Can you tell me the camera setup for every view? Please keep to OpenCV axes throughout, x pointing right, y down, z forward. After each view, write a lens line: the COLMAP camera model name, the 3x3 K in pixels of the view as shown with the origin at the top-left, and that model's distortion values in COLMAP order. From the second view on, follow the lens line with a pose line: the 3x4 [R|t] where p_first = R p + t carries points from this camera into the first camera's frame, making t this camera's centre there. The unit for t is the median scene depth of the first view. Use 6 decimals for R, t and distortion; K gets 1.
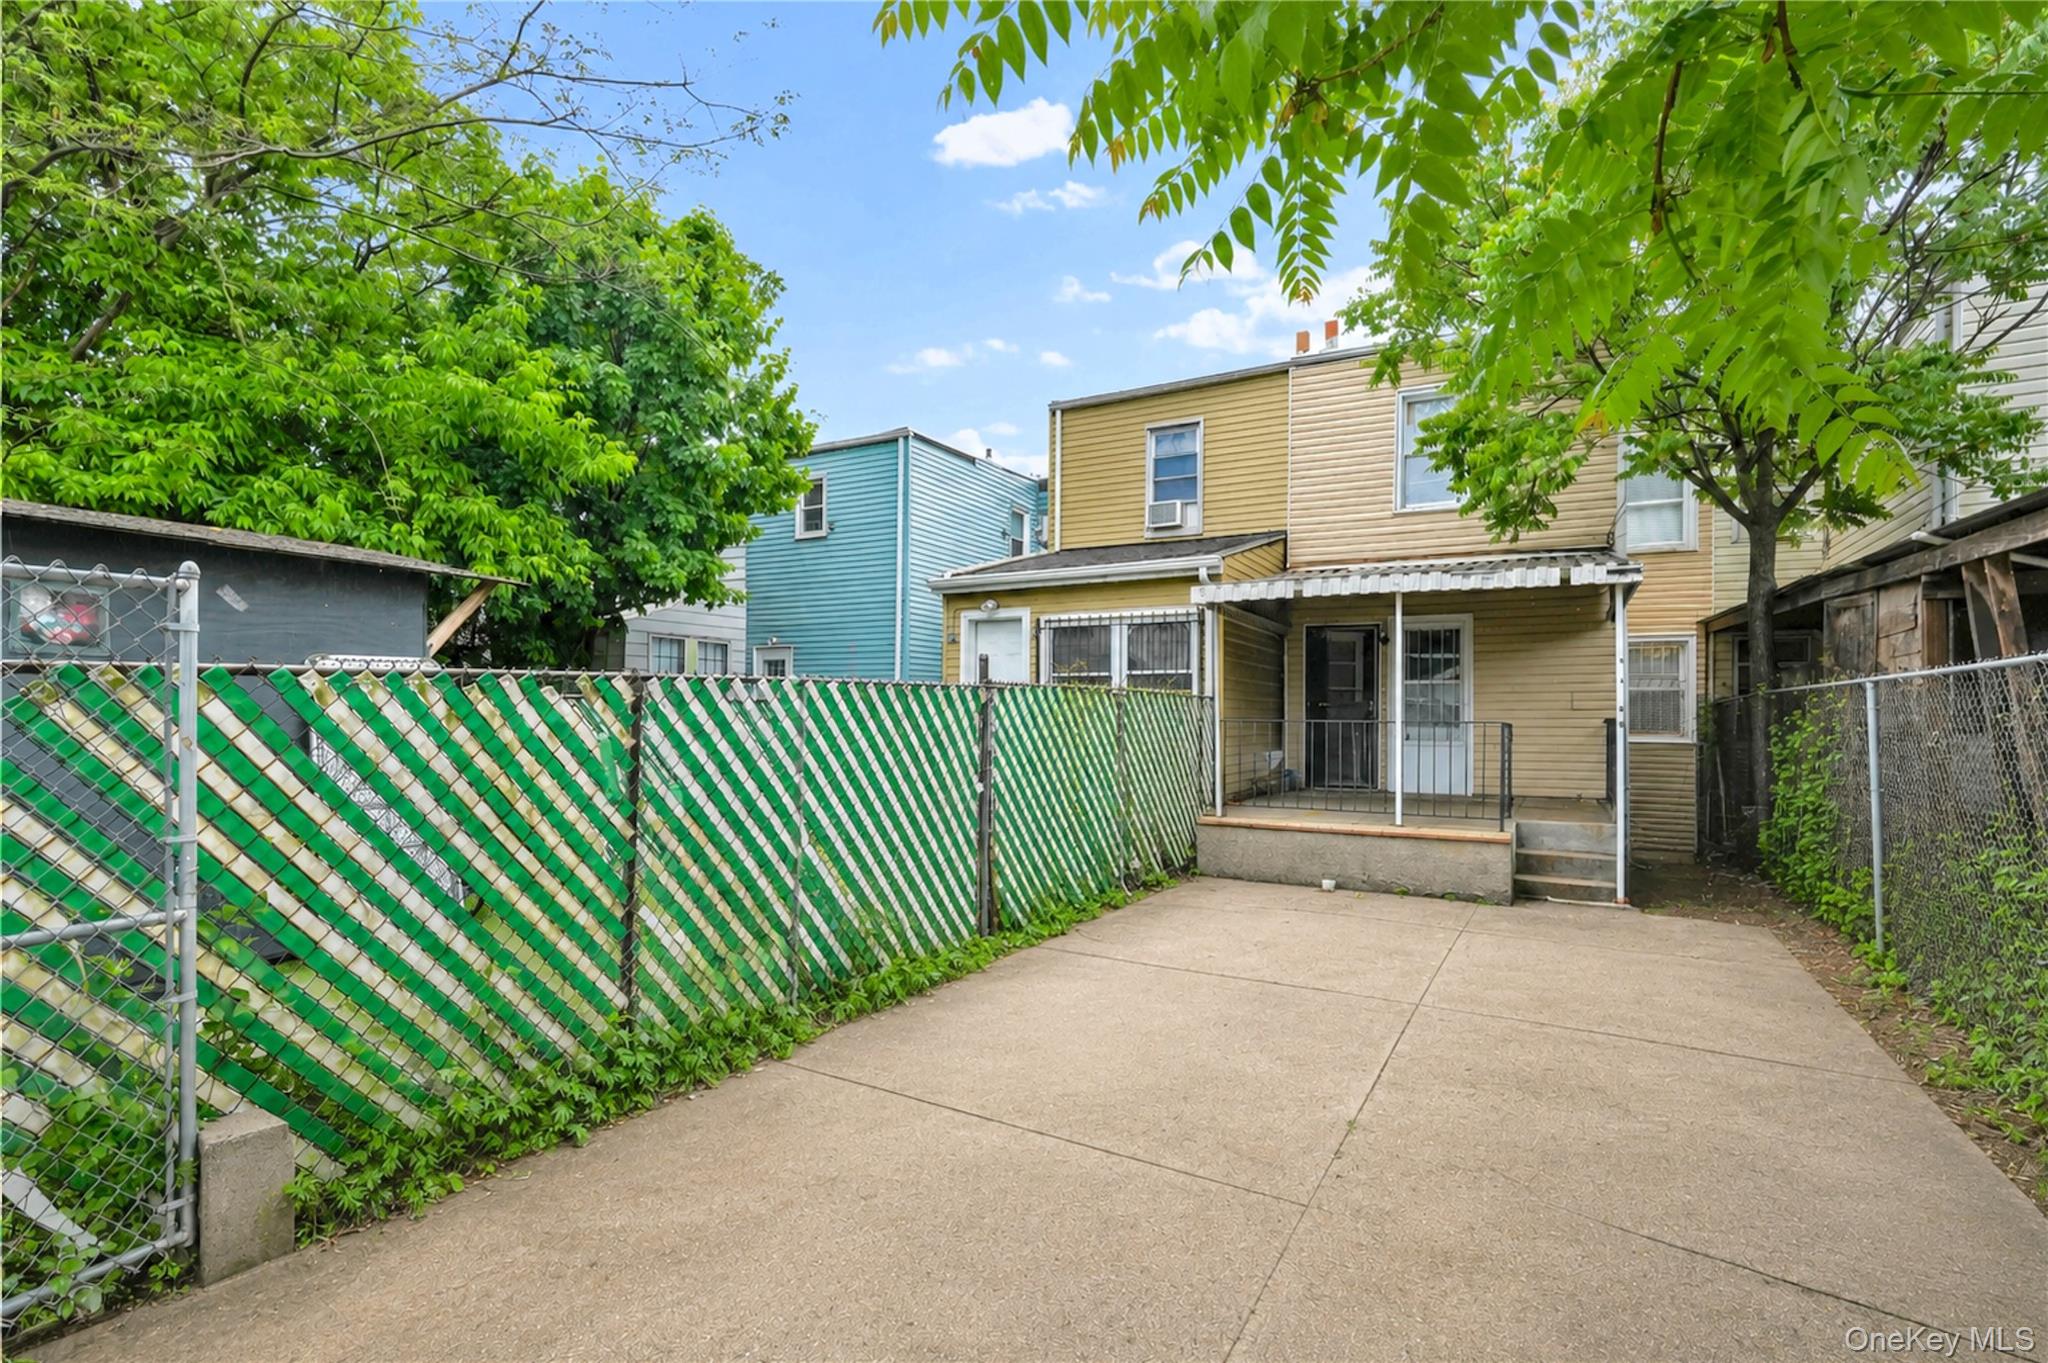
lens RADIAL K [[911.7, 0, 1031.3], [0, 911.7, 685.7], [0, 0, 1]] dist [-0.000545, 0.000396]
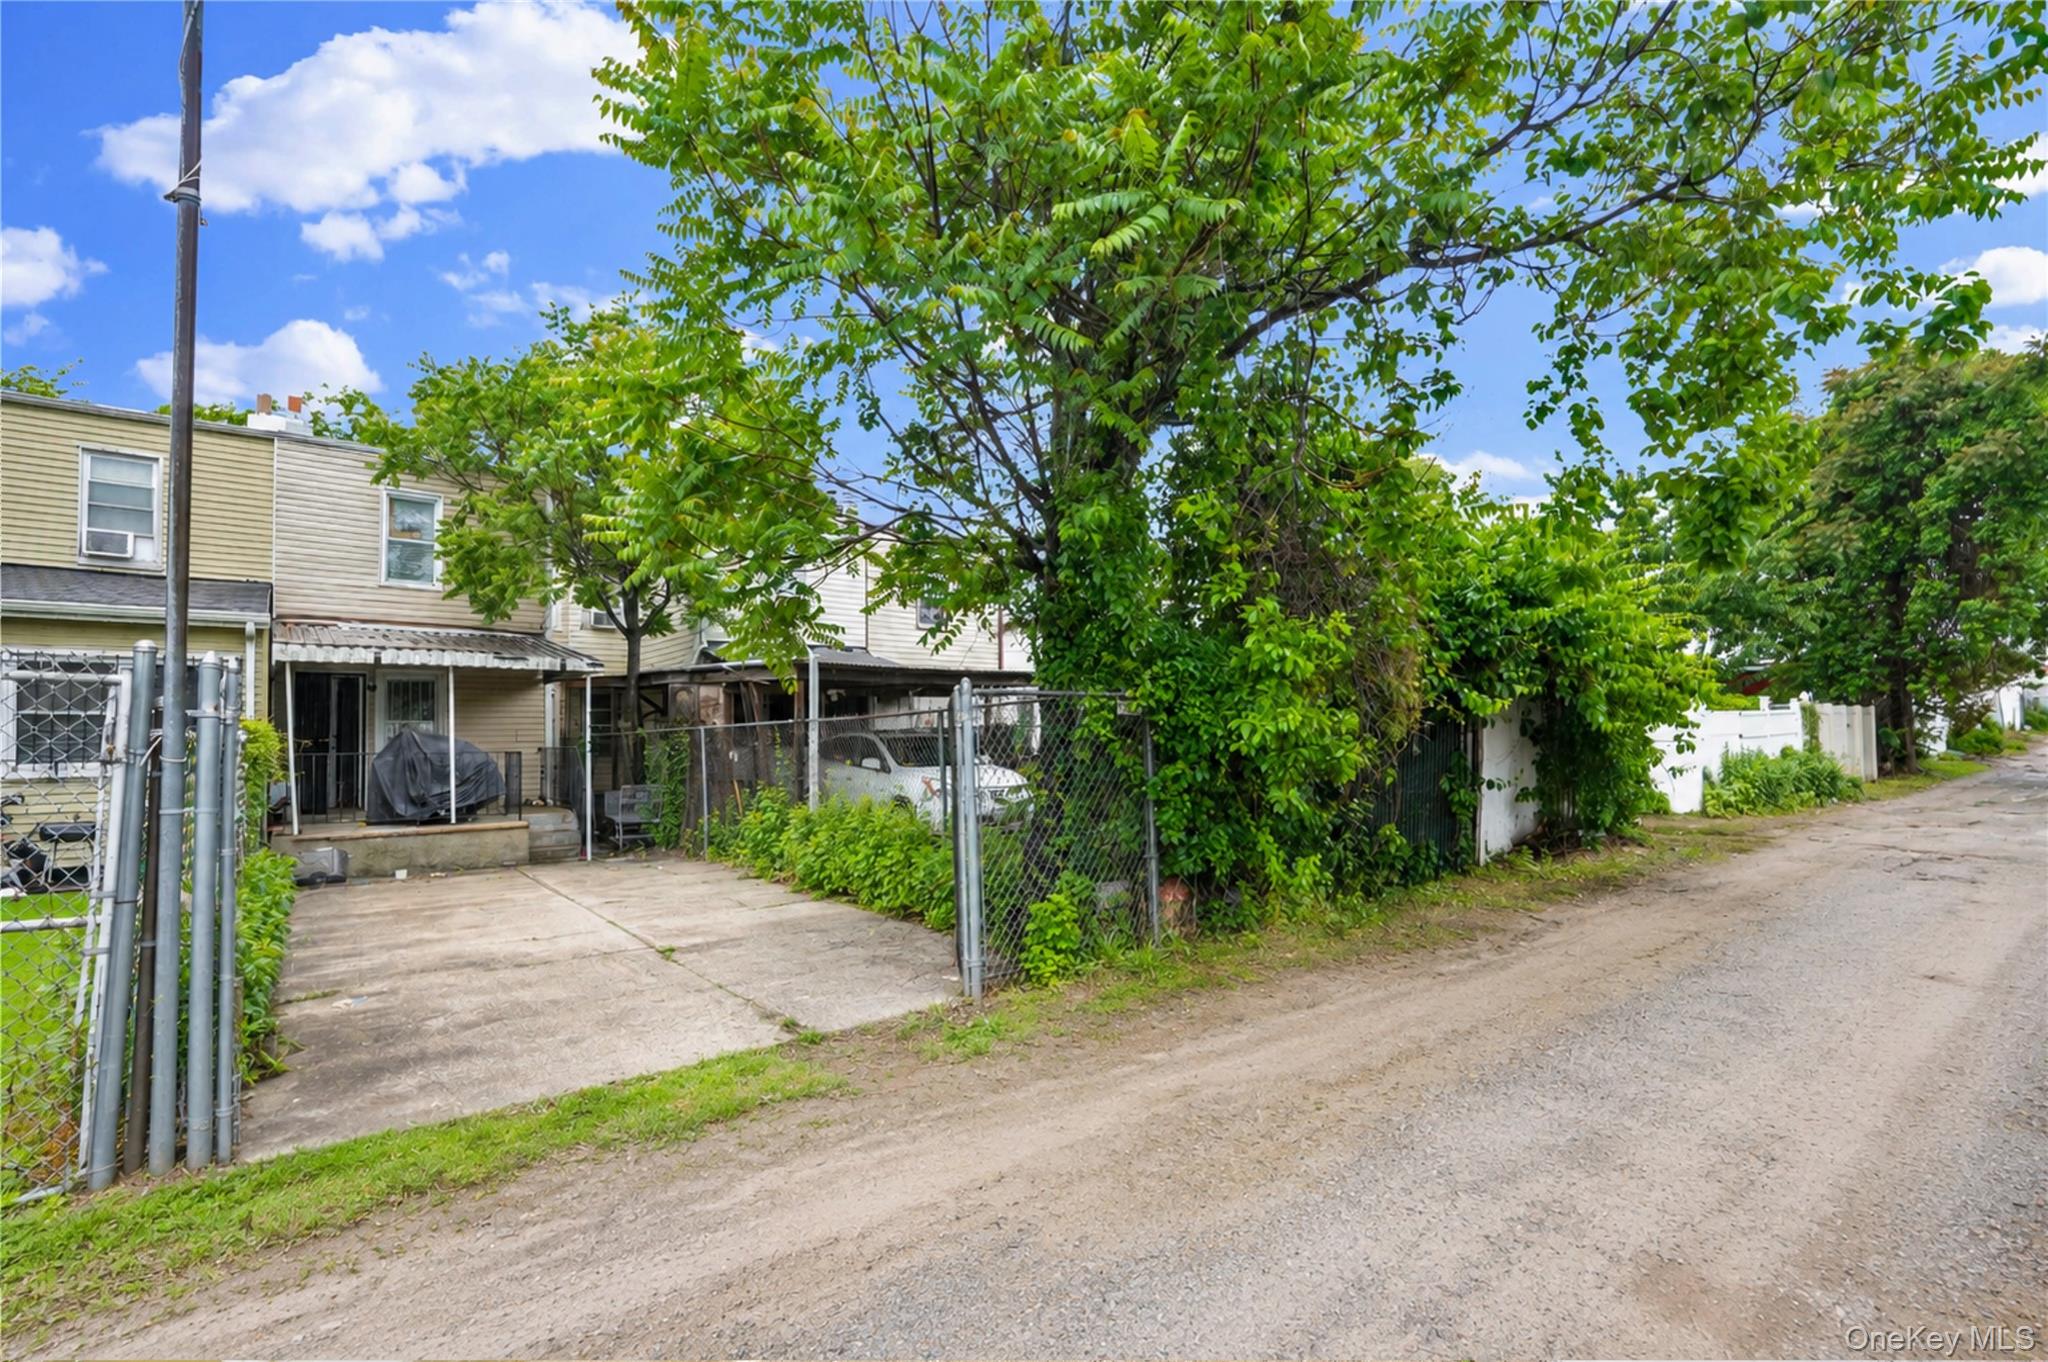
lens RADIAL K [[911.7, 0, 1031.3], [0, 911.7, 685.2], [0, 0, 1]] dist [-0.000545, 0.000396]
pose [[0.360331, 0.040964, 0.931924, -0.525444], [-0.013030, 0.999159, -0.038881, -0.022548], [-0.932733, 0.001867, 0.360562, -0.321762]]
